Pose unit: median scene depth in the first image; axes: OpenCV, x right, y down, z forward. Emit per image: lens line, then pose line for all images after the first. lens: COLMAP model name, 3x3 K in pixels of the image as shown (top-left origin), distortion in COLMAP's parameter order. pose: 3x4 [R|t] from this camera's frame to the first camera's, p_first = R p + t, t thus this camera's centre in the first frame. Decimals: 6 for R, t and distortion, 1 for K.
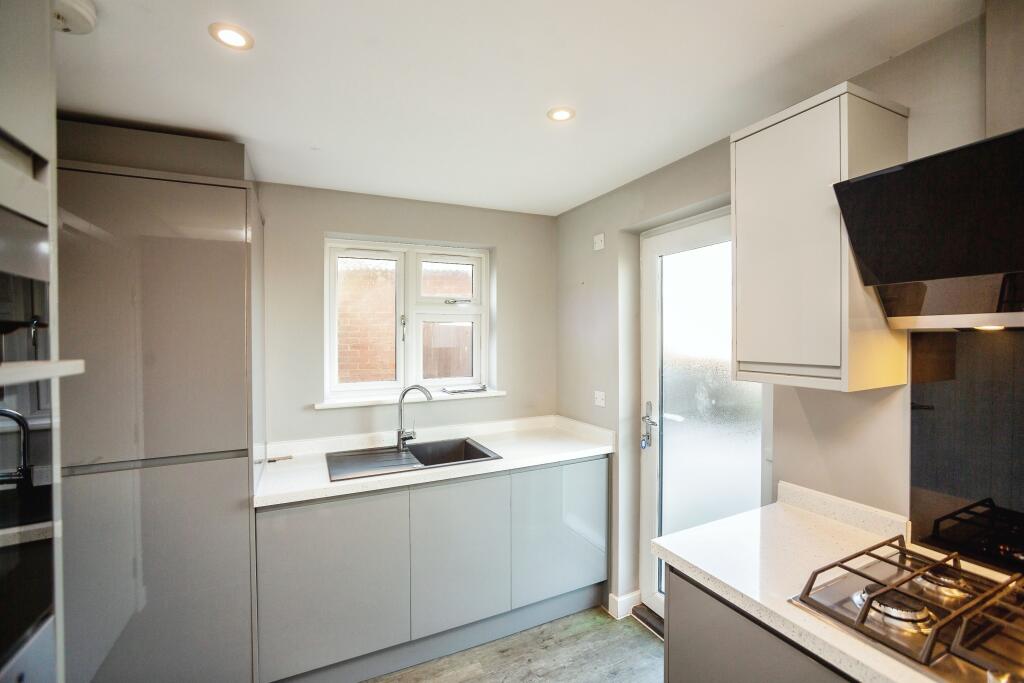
lens RADIAL K [[437.9, 0, 512.0], [0, 437.9, 341.5], [0, 0, 1]] dist [-0.002317, -0.000079]
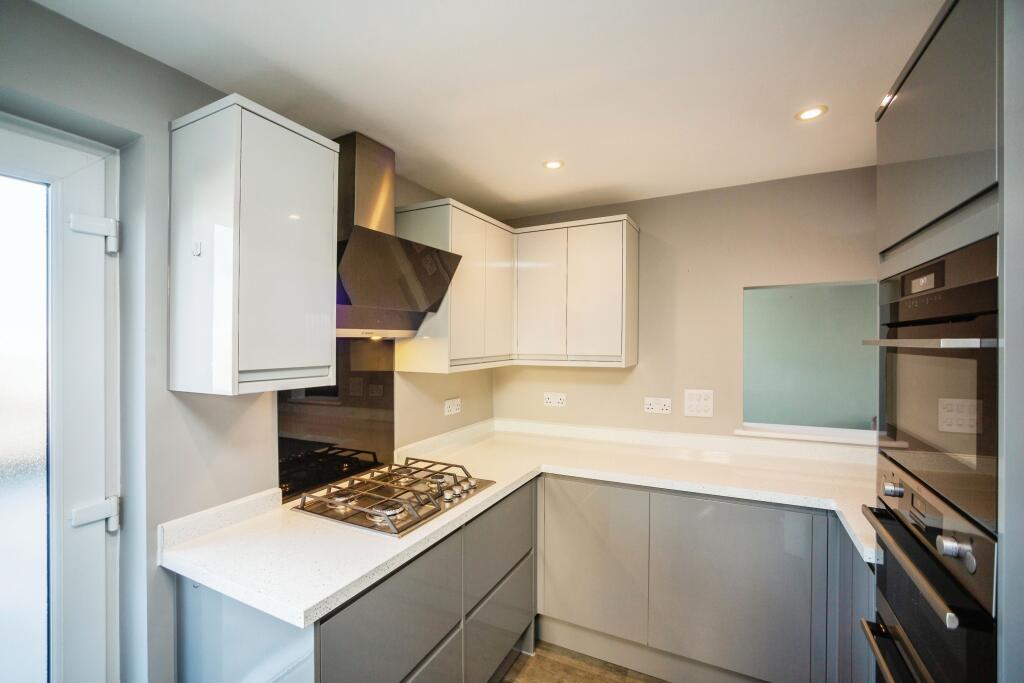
lens RADIAL K [[437.9, 0, 512.0], [0, 437.9, 341.5], [0, 0, 1]] dist [-0.002317, -0.000079]
pose [[-0.605990, 0.020953, 0.795196, -0.640245], [0.026858, 0.999622, -0.005872, 0.010685], [-0.795019, 0.017799, -0.606324, 1.497331]]
